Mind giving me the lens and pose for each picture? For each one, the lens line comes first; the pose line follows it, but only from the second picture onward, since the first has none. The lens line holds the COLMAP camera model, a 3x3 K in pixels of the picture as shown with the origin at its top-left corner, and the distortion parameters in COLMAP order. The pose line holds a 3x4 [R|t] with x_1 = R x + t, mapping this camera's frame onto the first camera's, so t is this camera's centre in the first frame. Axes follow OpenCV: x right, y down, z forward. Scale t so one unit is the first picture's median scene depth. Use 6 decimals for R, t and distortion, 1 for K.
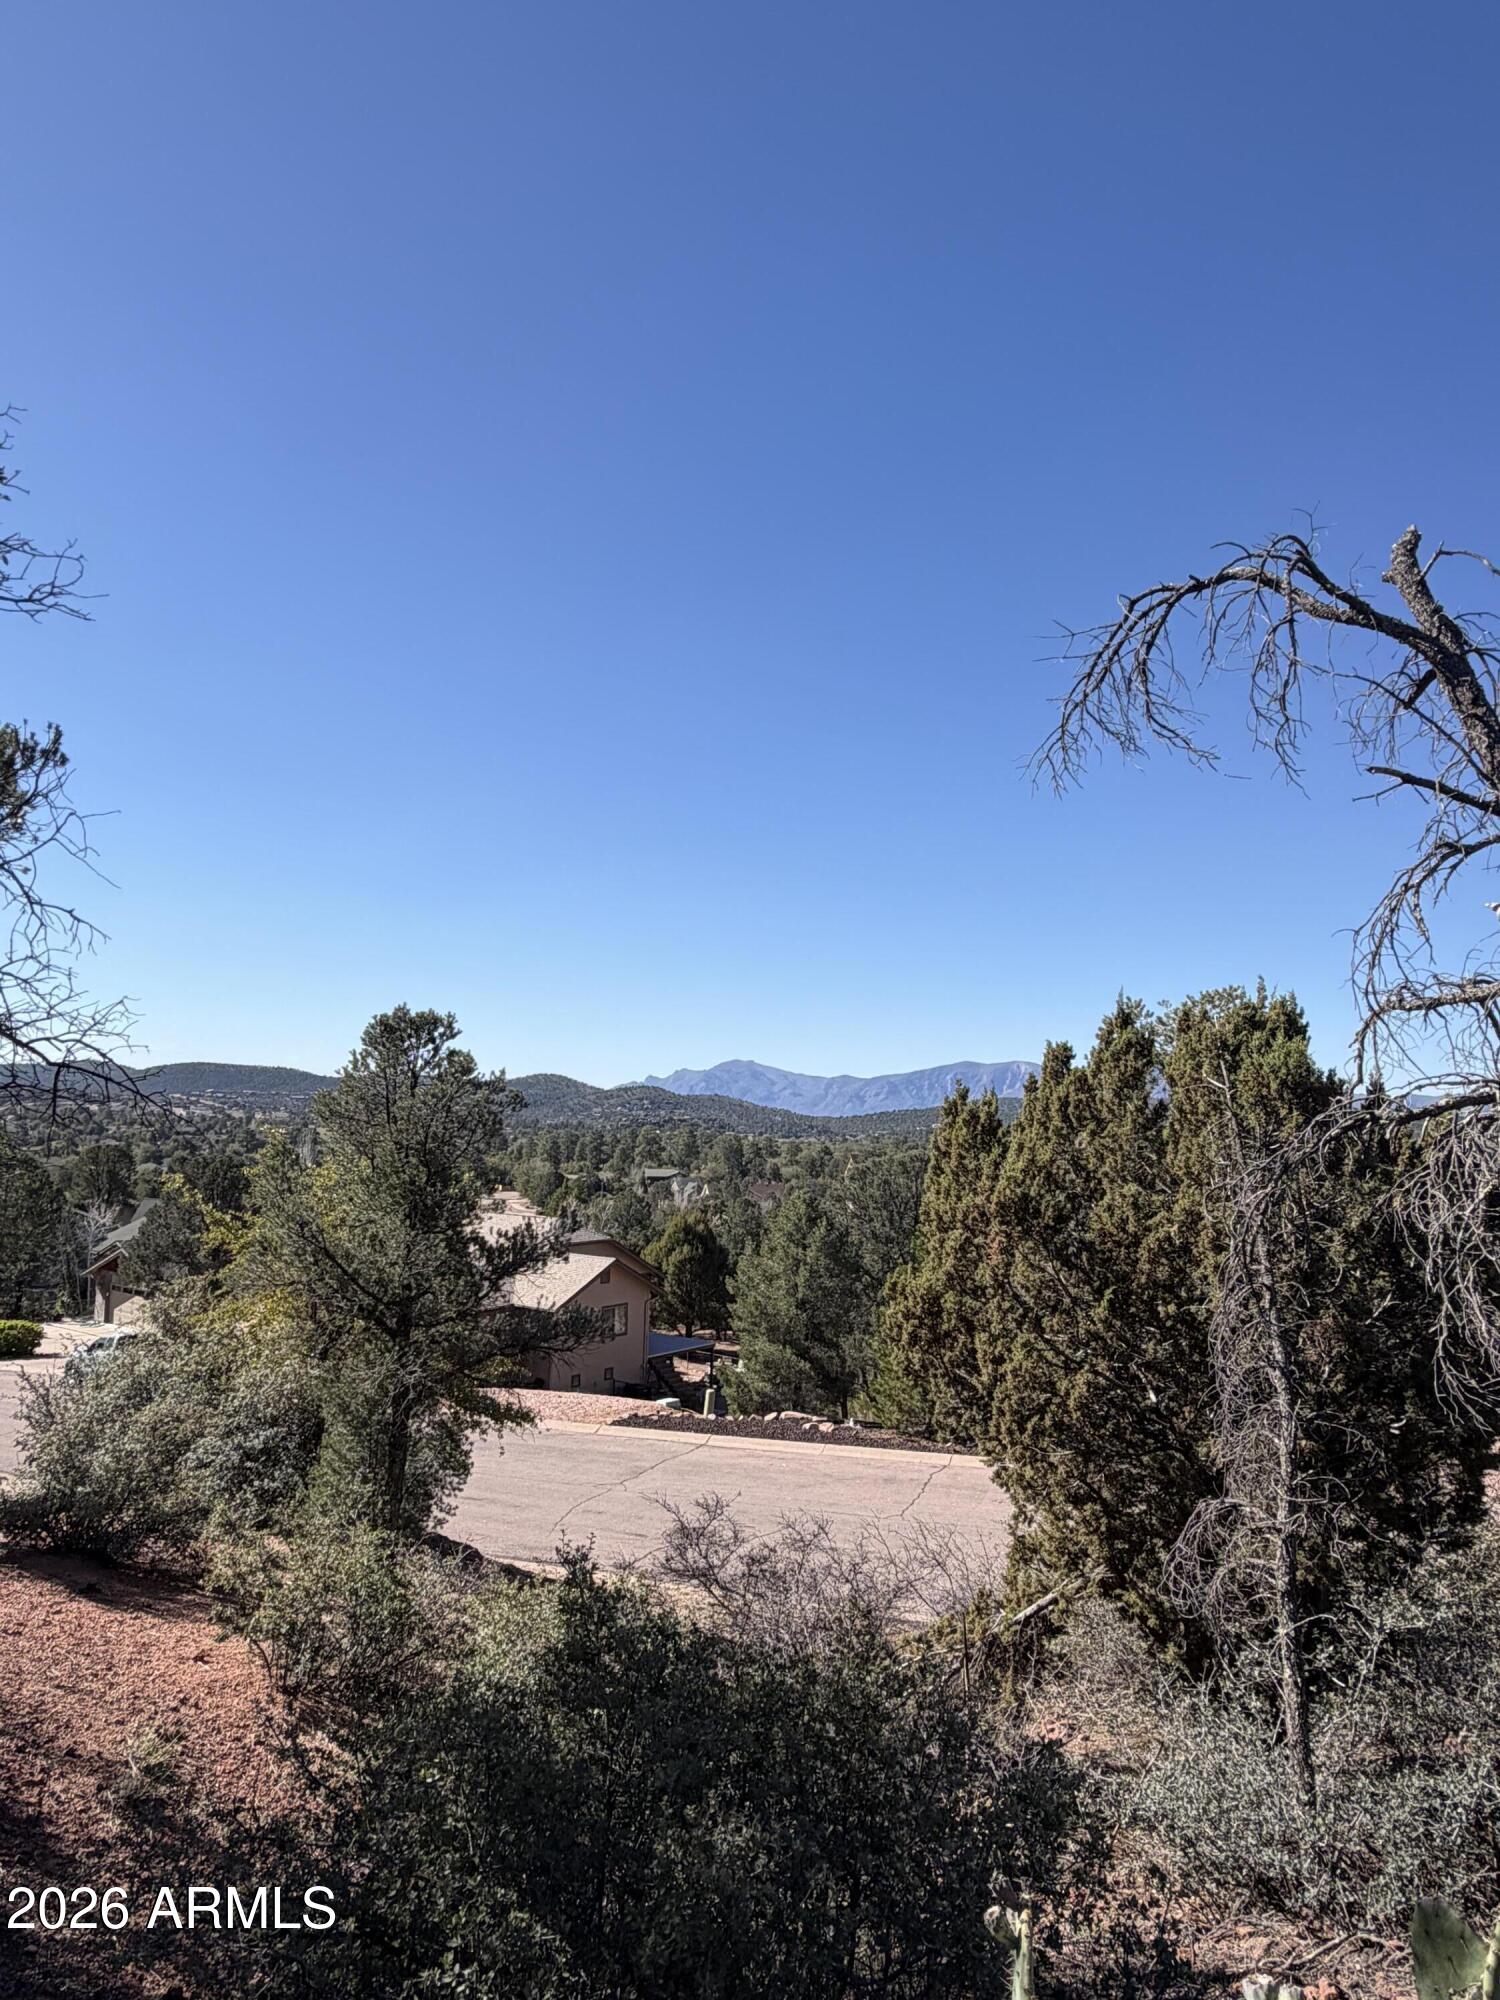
lens RADIAL K [[1309.9, 0, 727.5], [0, 1309.9, 993.5], [0, 0, 1]] dist [0.000799, 0.002703]
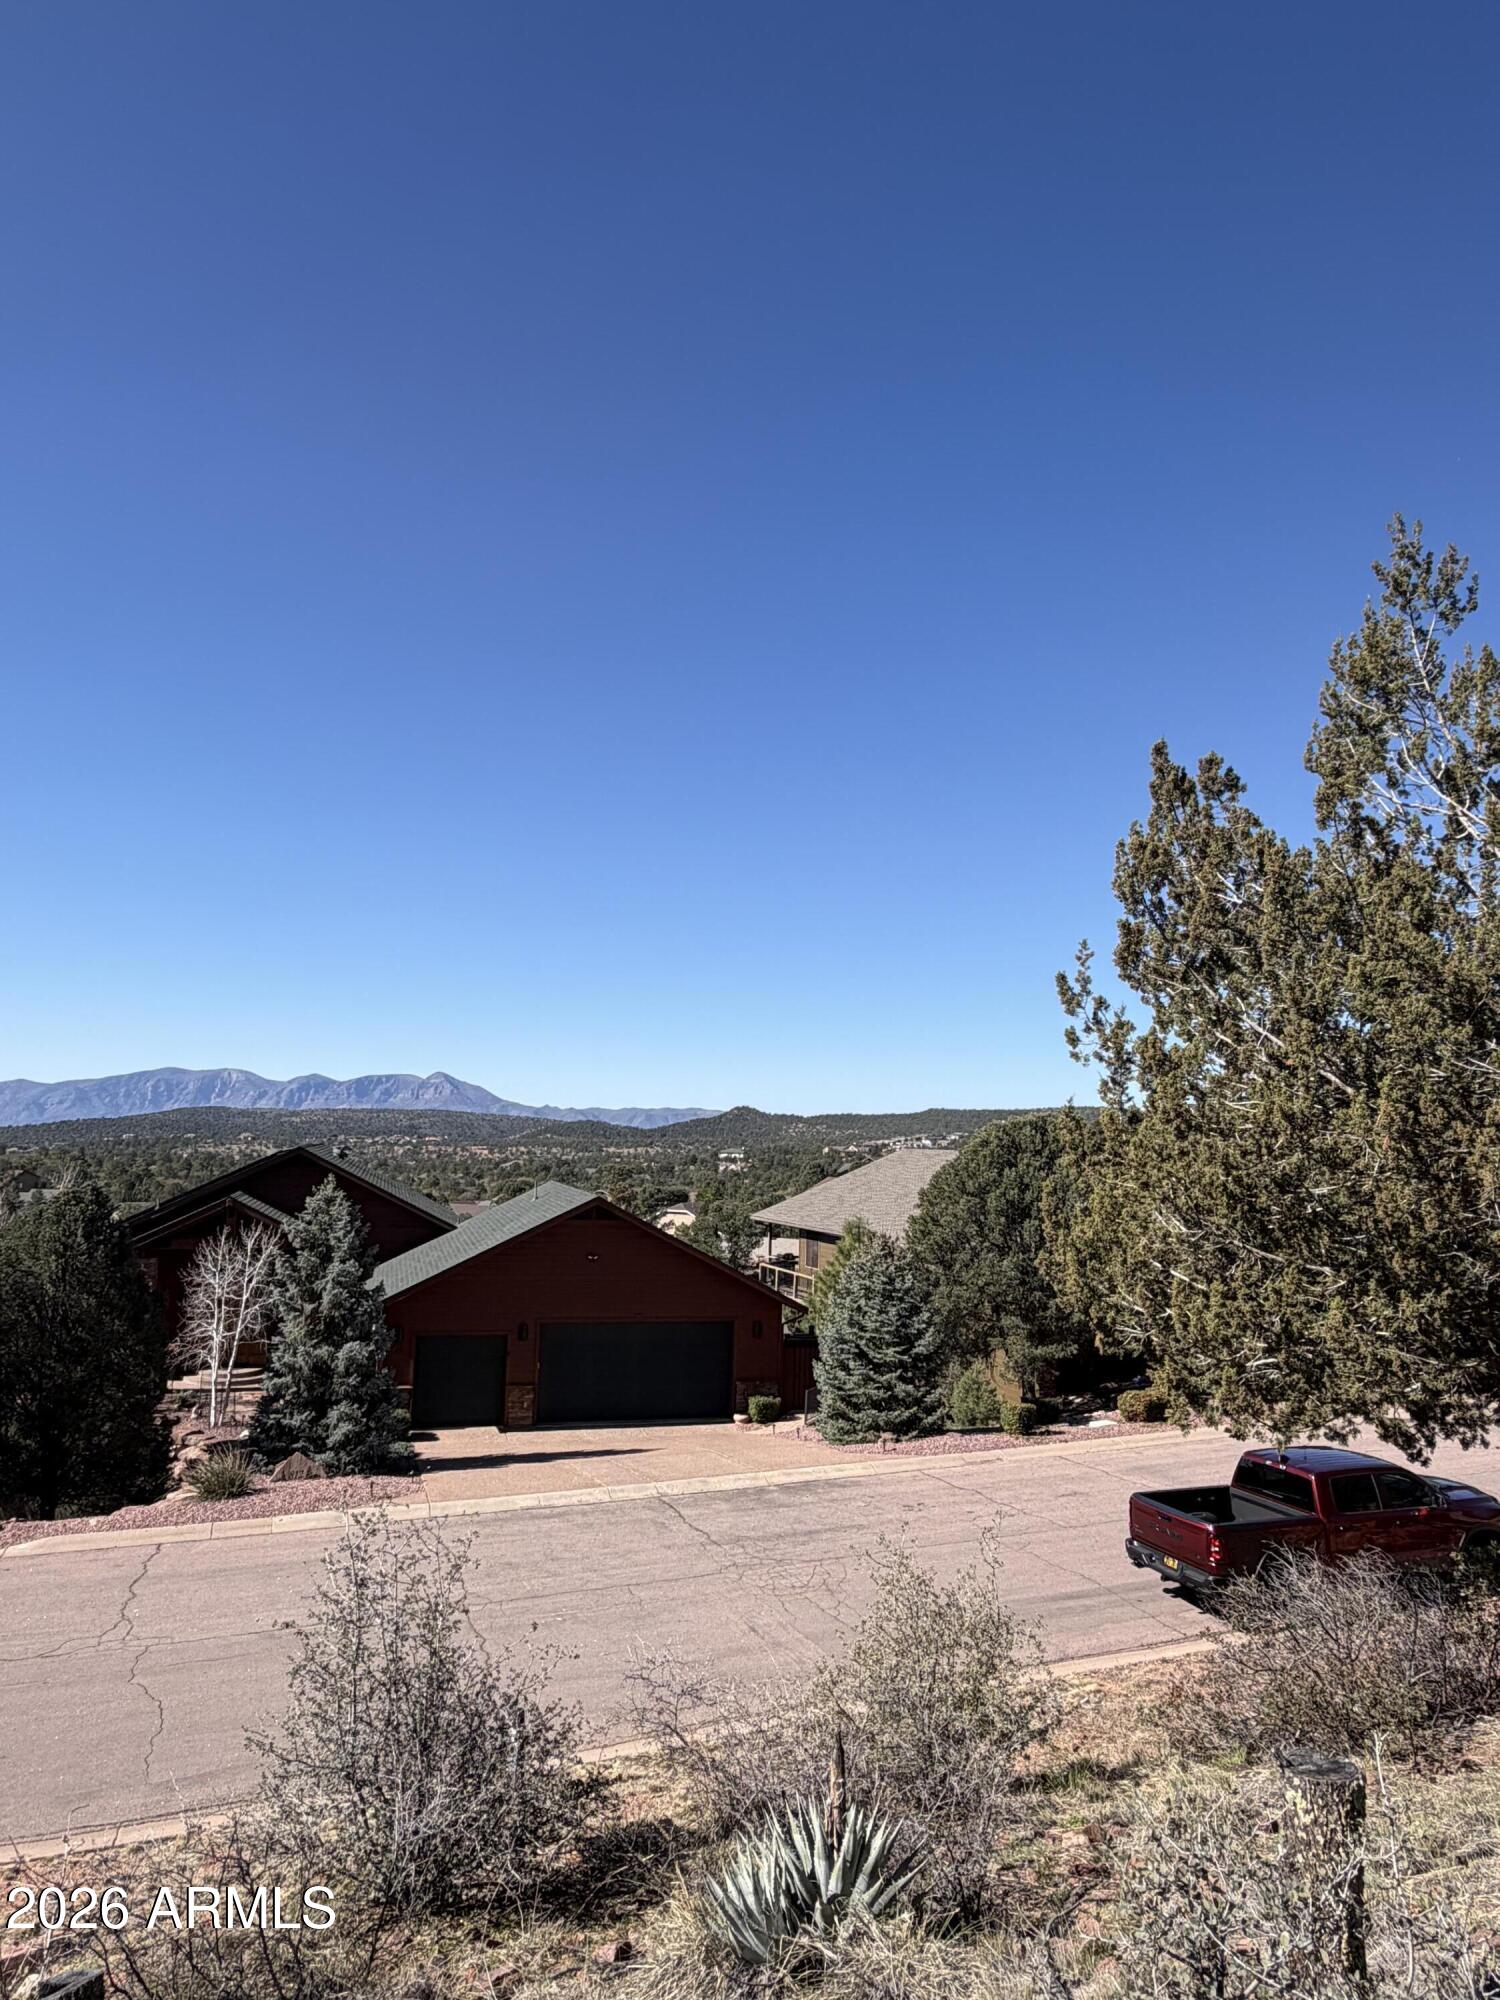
lens RADIAL K [[1304.3, 0, 750.0], [0, 1304.3, 1000.0], [0, 0, 1]] dist [-0.000612, -0.000329]
pose [[0.828400, 0.055631, 0.557368, 0.545252], [-0.053426, 0.998367, -0.020240, 0.103076], [-0.557583, -0.013011, 0.830019, 0.298557]]
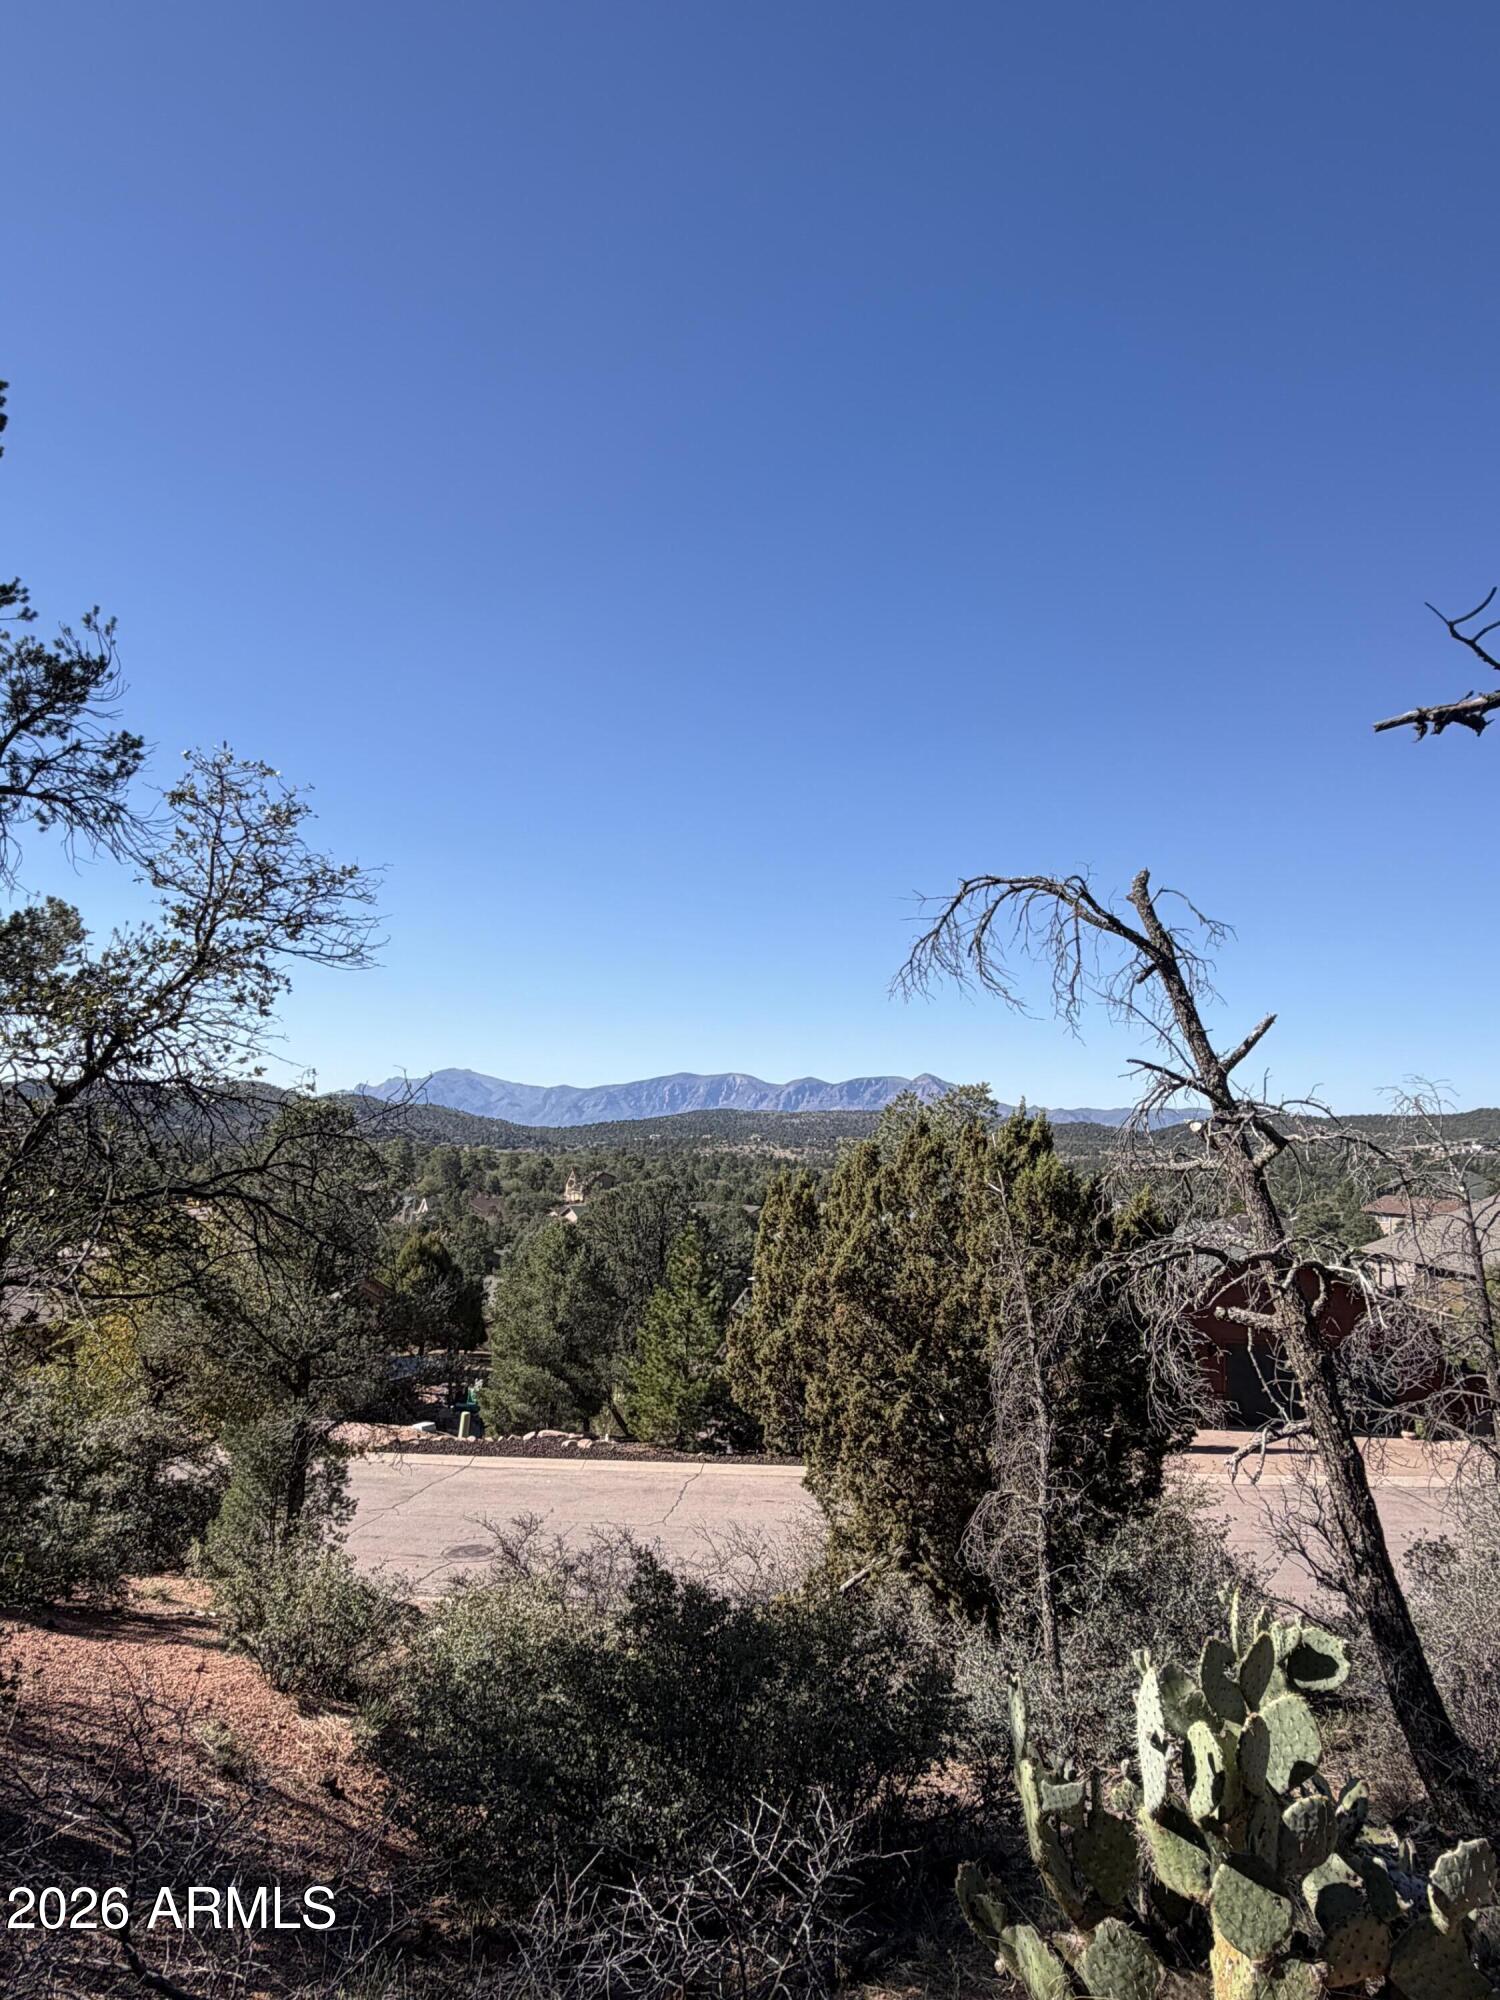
lens RADIAL K [[1309.9, 0, 727.5], [0, 1309.9, 993.5], [0, 0, 1]] dist [0.000799, 0.002703]
pose [[0.977174, 0.024419, 0.211031, -0.092195], [-0.022831, 0.999690, -0.009957, -0.054274], [-0.211209, 0.004911, 0.977429, -0.135185]]
